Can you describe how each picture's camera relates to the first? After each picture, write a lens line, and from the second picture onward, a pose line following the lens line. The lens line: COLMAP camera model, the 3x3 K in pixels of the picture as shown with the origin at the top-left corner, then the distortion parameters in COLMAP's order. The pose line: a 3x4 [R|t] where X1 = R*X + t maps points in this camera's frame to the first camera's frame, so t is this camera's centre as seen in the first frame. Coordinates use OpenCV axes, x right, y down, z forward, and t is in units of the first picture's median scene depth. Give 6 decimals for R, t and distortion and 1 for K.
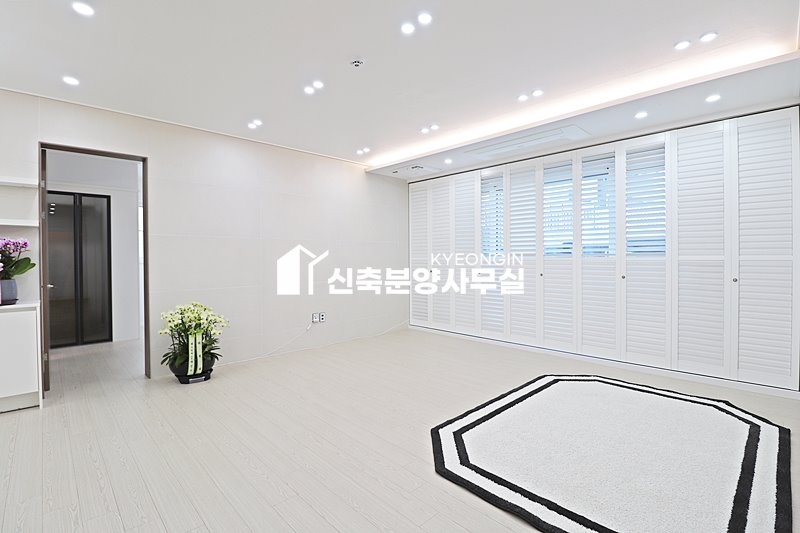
lens RADIAL K [[369.8, 0, 396.8], [0, 369.8, 262.3], [0, 0, 1]] dist [-0.011031, -0.005068]
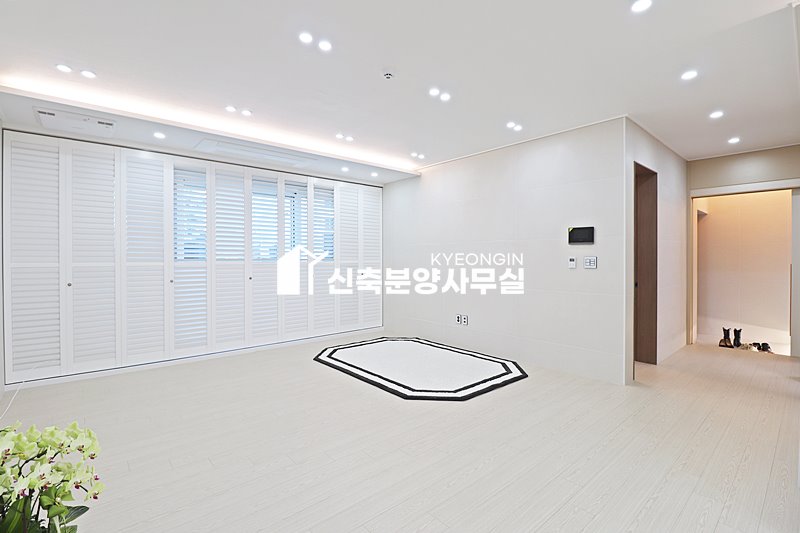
lens RADIAL K [[369.8, 0, 402.6], [0, 369.8, 260.6], [0, 0, 1]] dist [-0.011031, -0.005068]
pose [[0.045761, 0.000221, 0.998952, -0.630605], [0.014509, 0.999894, -0.000886, -0.009463], [-0.998847, 0.014534, 0.045753, 0.504912]]
